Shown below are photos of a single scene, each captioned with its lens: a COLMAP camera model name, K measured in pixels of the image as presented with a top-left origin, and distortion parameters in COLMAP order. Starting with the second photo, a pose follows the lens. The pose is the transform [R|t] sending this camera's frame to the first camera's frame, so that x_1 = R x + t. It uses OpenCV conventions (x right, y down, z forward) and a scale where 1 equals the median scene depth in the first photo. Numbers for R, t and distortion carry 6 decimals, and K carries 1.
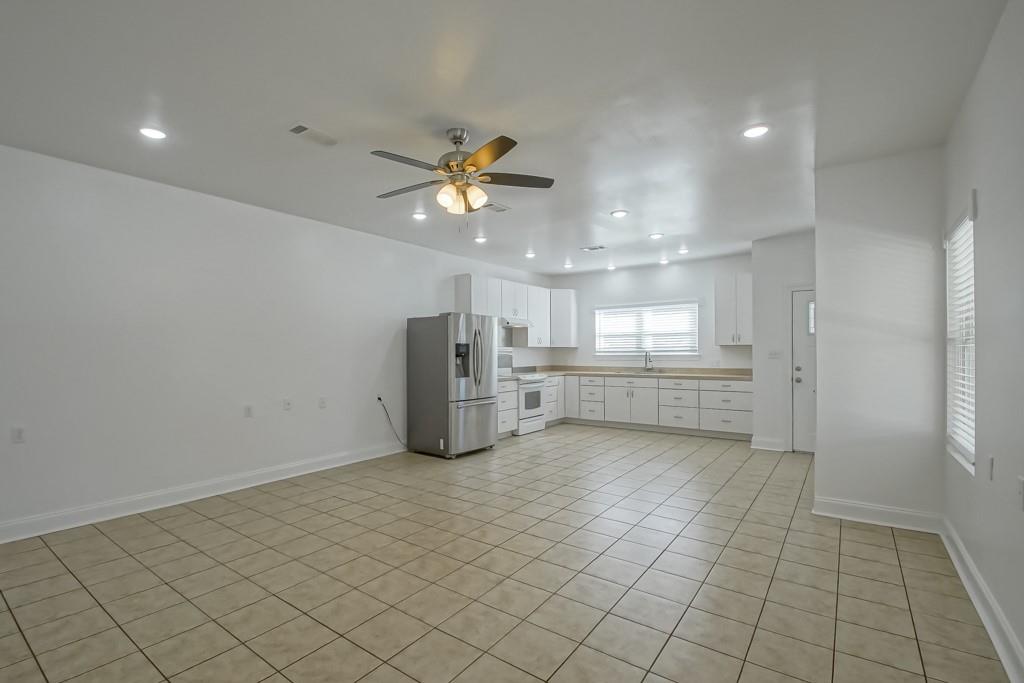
lens RADIAL K [[471.7, 0, 491.4], [0, 471.7, 352.2], [0, 0, 1]] dist [-0.000709, -0.000055]
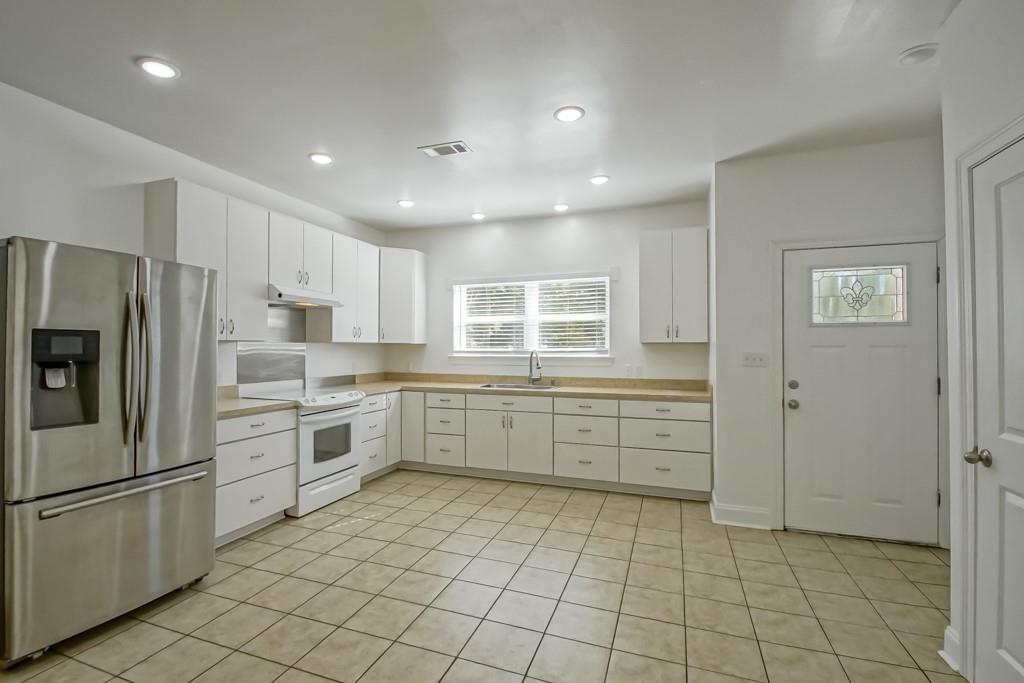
lens RADIAL K [[478.8, 0, 494.6], [0, 478.8, 342.8], [0, 0, 1]] dist [0.003121, 0.000368]
pose [[0.959472, 0.009930, 0.281628, 0.106797], [-0.006470, 0.999892, -0.013213, -0.004503], [-0.281729, 0.010855, 0.959433, 0.421396]]
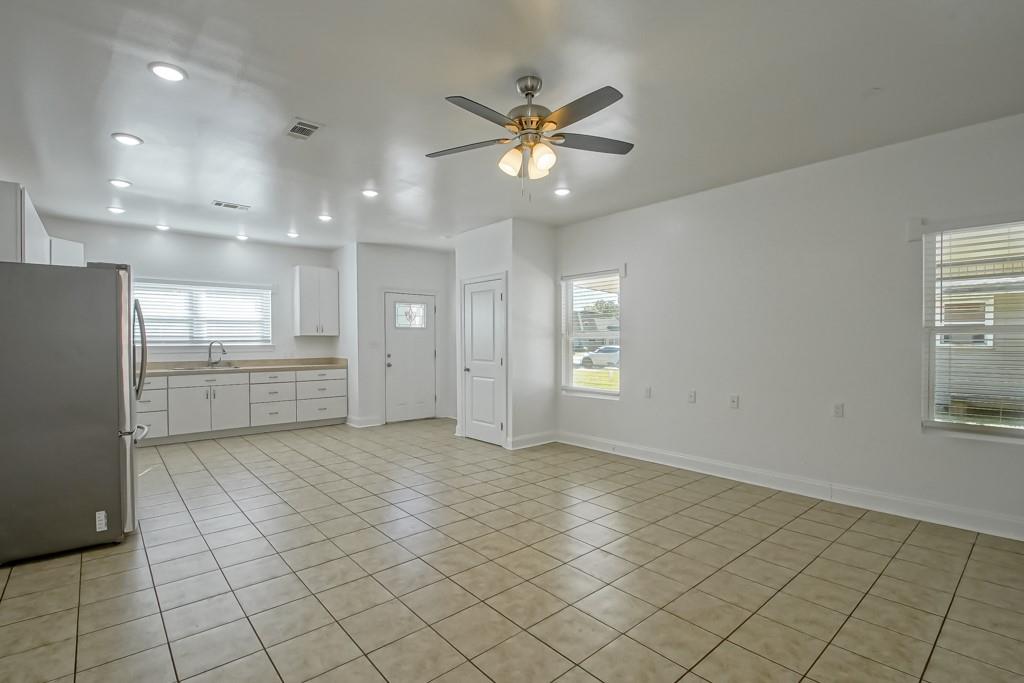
lens RADIAL K [[469.4, 0, 501.0], [0, 469.4, 353.5], [0, 0, 1]] dist [0.001292, -0.000260]
pose [[0.214313, -0.020858, 0.976542, -0.373622], [0.002402, 0.999780, 0.020827, 0.003601], [-0.976762, -0.002118, 0.214316, 0.351474]]
